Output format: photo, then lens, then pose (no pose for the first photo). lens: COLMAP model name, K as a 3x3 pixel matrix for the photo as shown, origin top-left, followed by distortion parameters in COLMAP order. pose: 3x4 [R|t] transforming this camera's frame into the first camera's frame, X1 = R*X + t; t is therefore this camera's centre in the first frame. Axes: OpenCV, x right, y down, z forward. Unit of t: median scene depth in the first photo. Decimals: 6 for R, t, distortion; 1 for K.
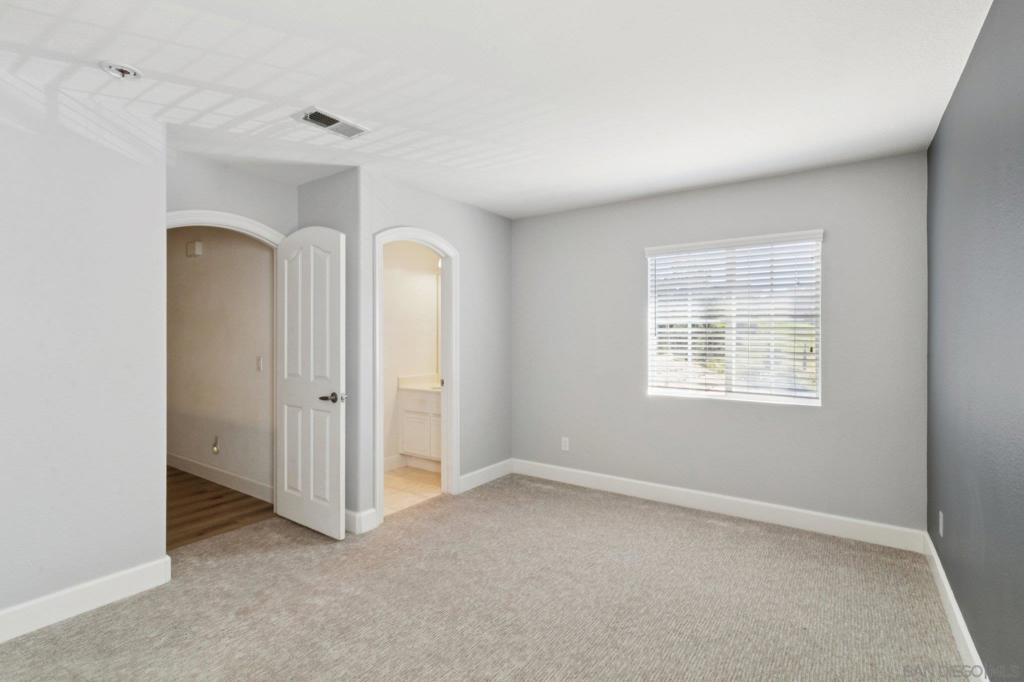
lens RADIAL K [[491.2, 0, 512.0], [0, 491.2, 341.0], [0, 0, 1]] dist [0.000646, 0.000208]
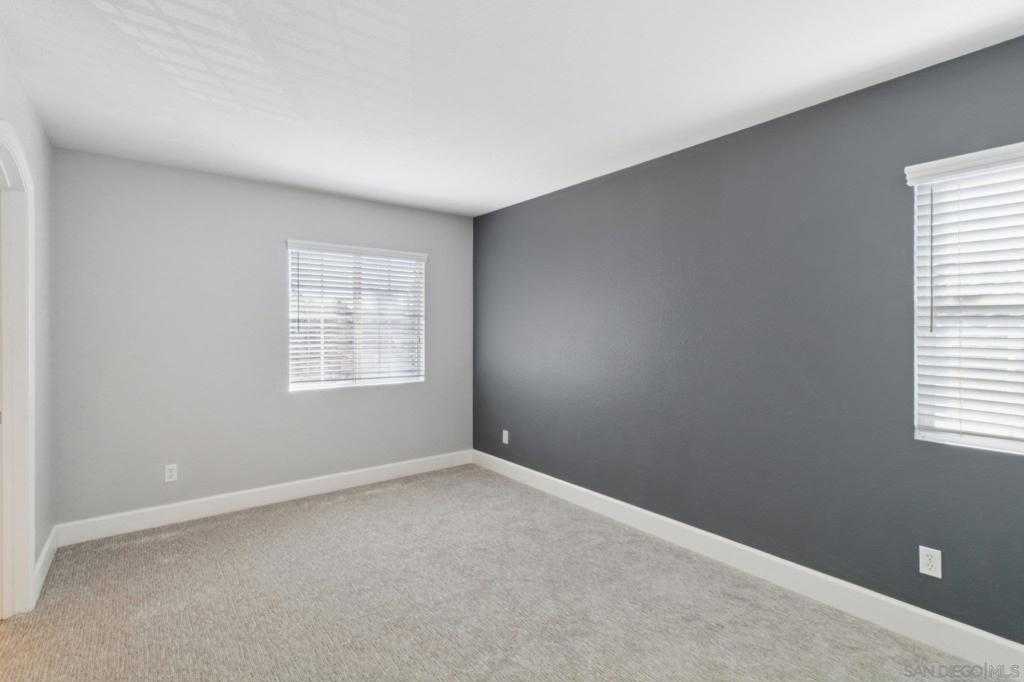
lens RADIAL K [[468.0, 0, 511.1], [0, 468.0, 328.7], [0, 0, 1]] dist [0.000009, -0.000166]
pose [[0.298355, 0.000587, 0.954455, -0.493474], [0.007805, 0.999965, -0.003055, -0.008510], [-0.954423, 0.008361, 0.298340, 0.323476]]
